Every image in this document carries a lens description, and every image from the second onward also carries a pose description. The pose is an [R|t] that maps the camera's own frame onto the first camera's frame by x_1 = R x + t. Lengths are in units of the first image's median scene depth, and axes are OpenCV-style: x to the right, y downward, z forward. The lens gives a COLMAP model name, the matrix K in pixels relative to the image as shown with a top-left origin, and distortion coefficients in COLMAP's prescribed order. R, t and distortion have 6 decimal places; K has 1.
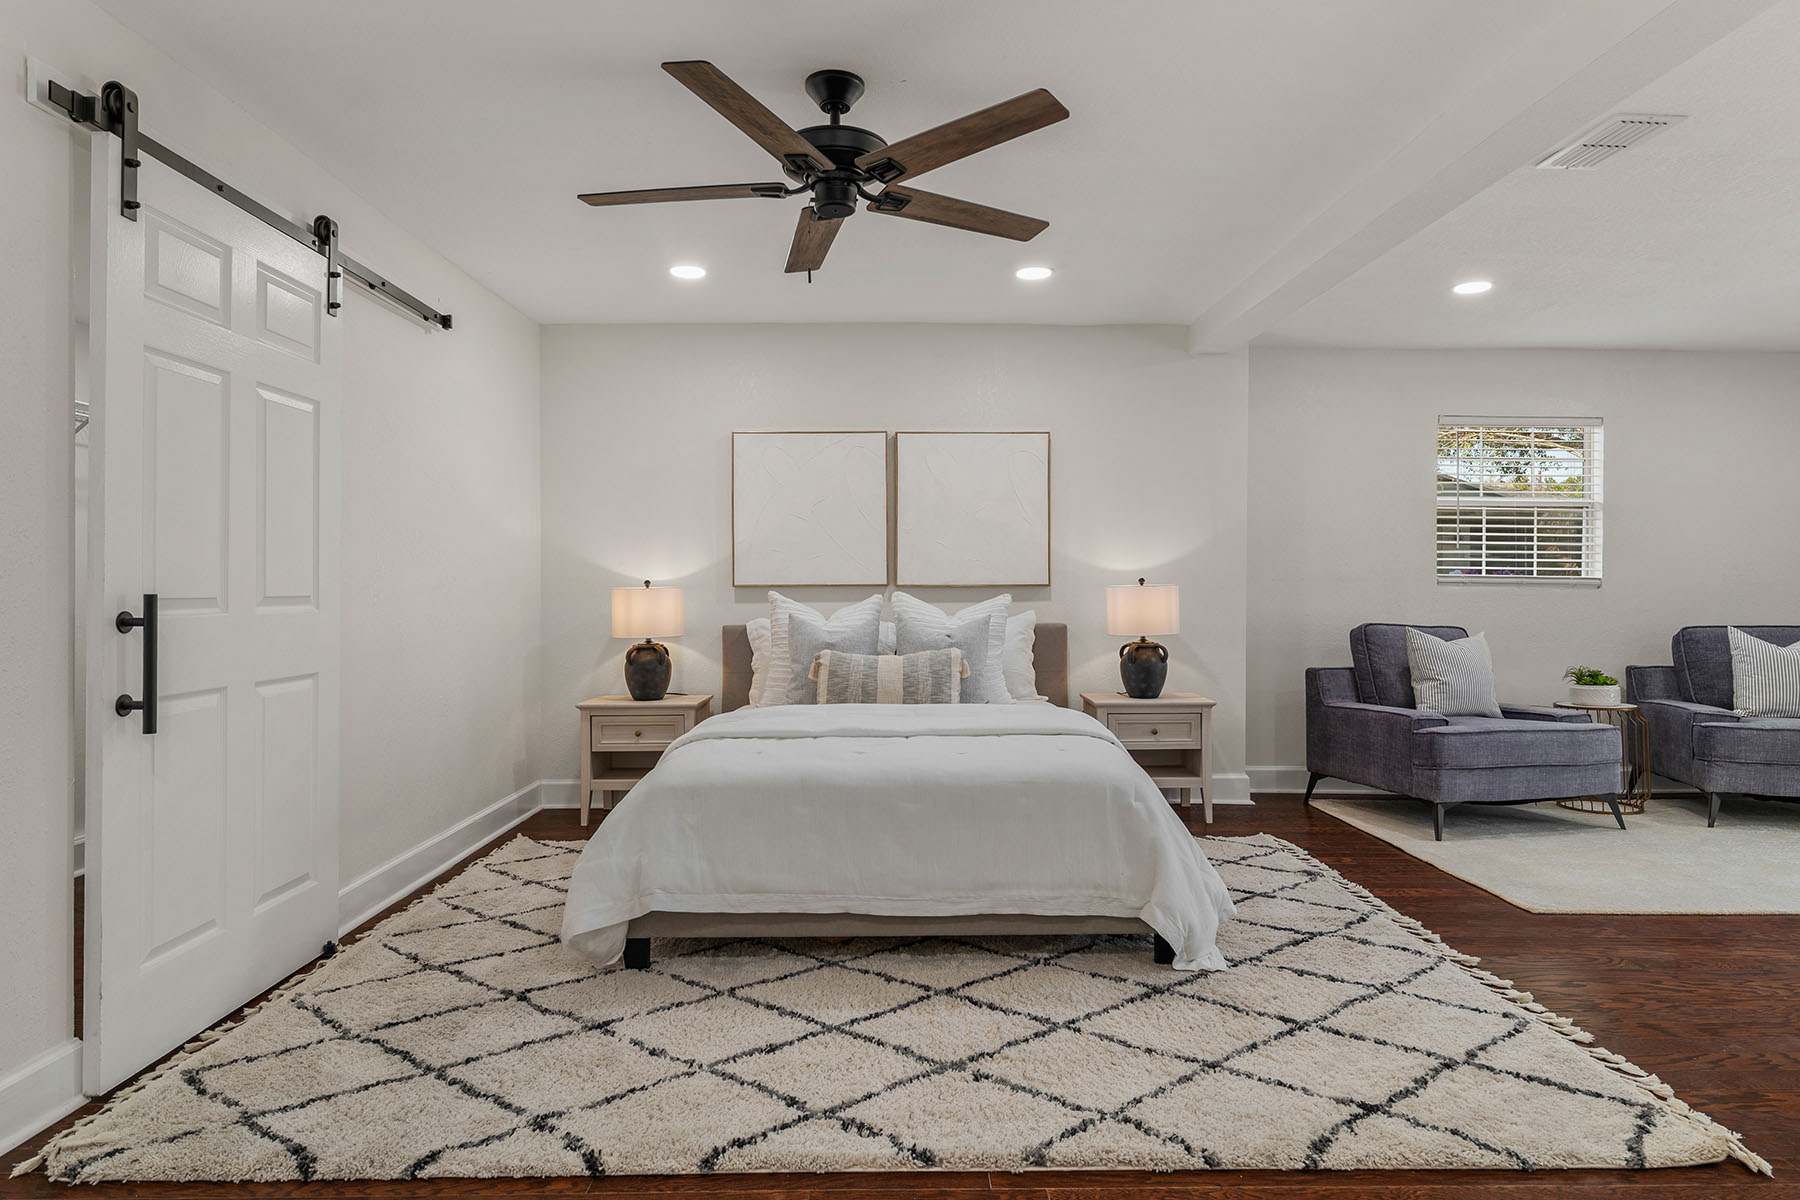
lens RADIAL K [[1004.4, 0, 901.2], [0, 1004.4, 585.5], [0, 0, 1]] dist [0.002203, -0.001059]
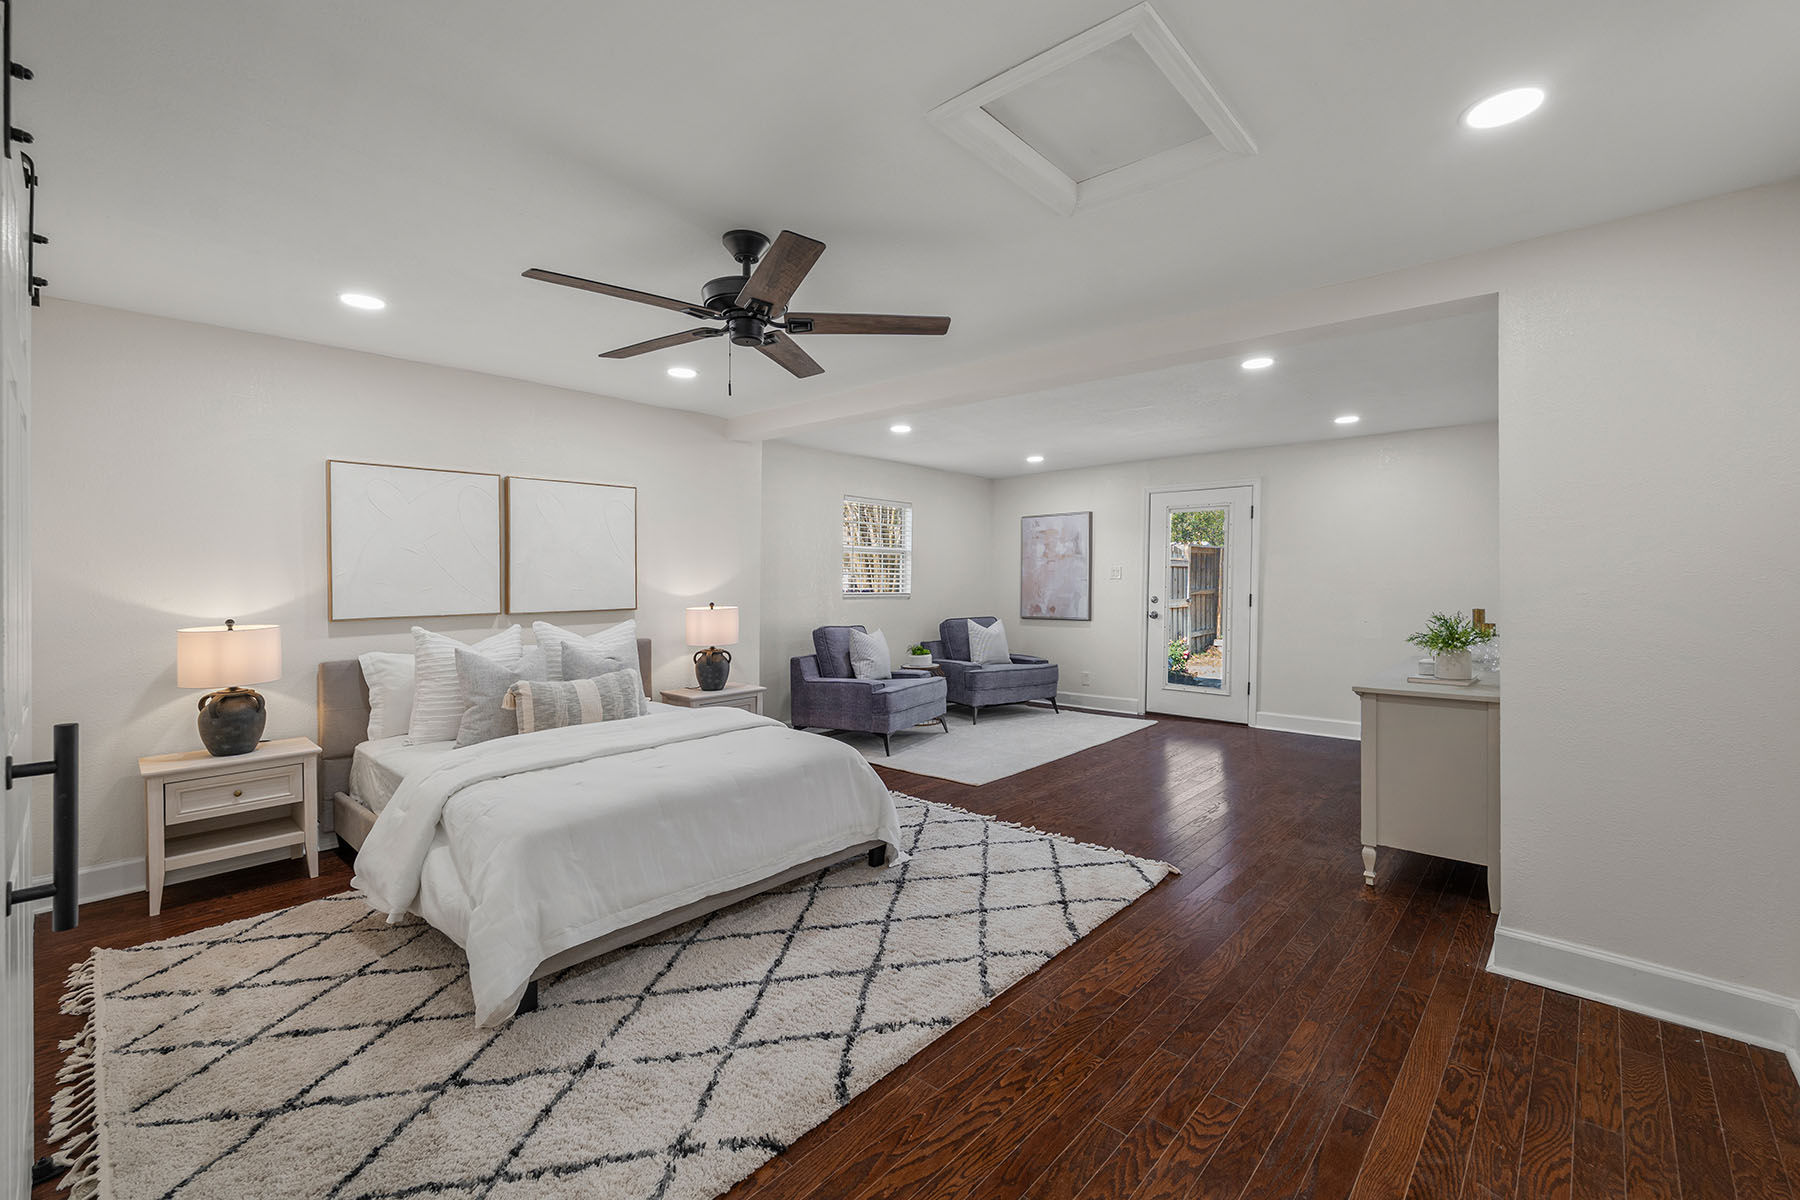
lens RADIAL K [[761.6, 0, 898.2], [0, 761.6, 592.6], [0, 0, 1]] dist [-0.001461, 0.000014]
pose [[0.680551, -0.016810, 0.732508, -0.534032], [0.002038, 0.999776, 0.021051, -0.065201], [-0.732698, -0.012833, 0.680433, 0.172778]]
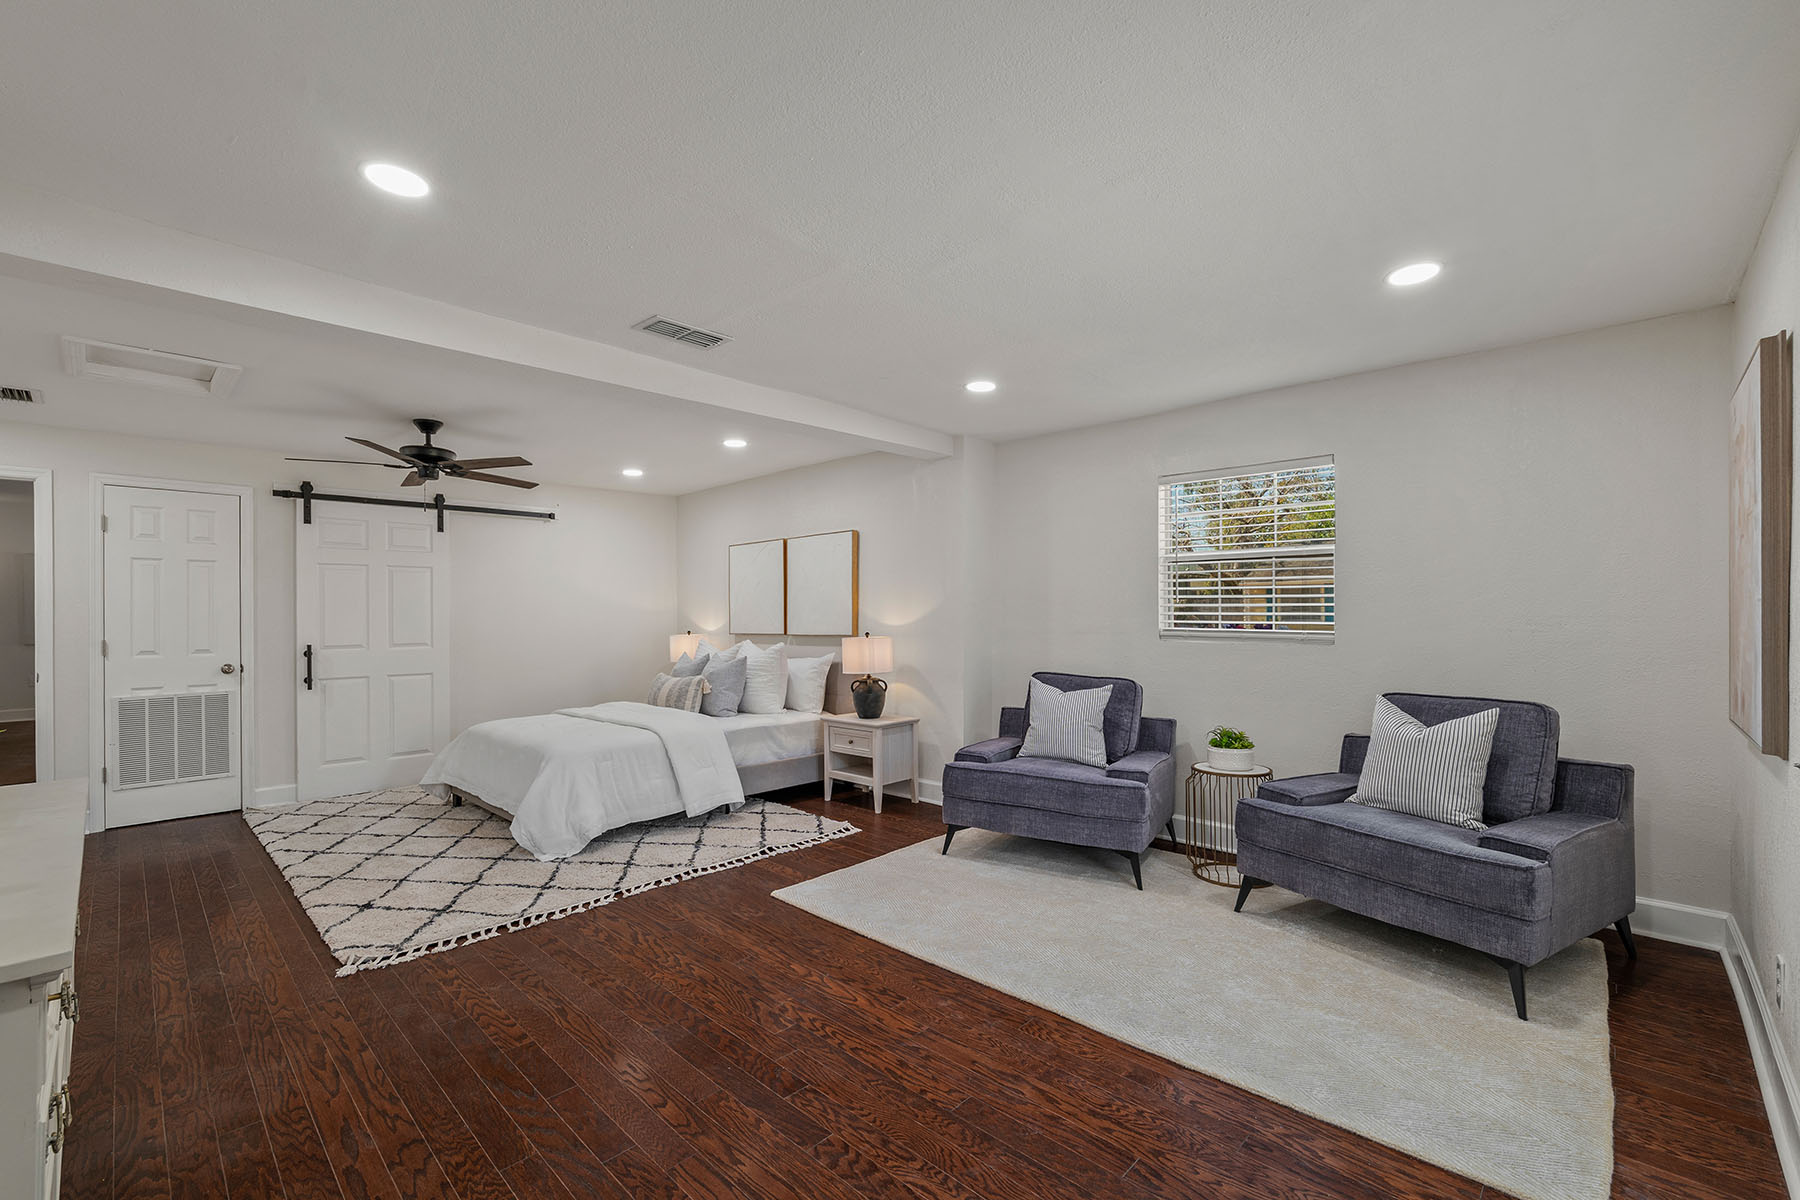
lens RADIAL K [[759.1, 0, 901.0], [0, 759.1, 613.0], [0, 0, 1]] dist [0.001825, 0.000455]
pose [[0.710137, -0.011174, -0.703975, 1.587578], [0.009781, 0.999934, -0.006005, -0.041091], [0.703996, -0.002621, 0.710199, 0.448876]]
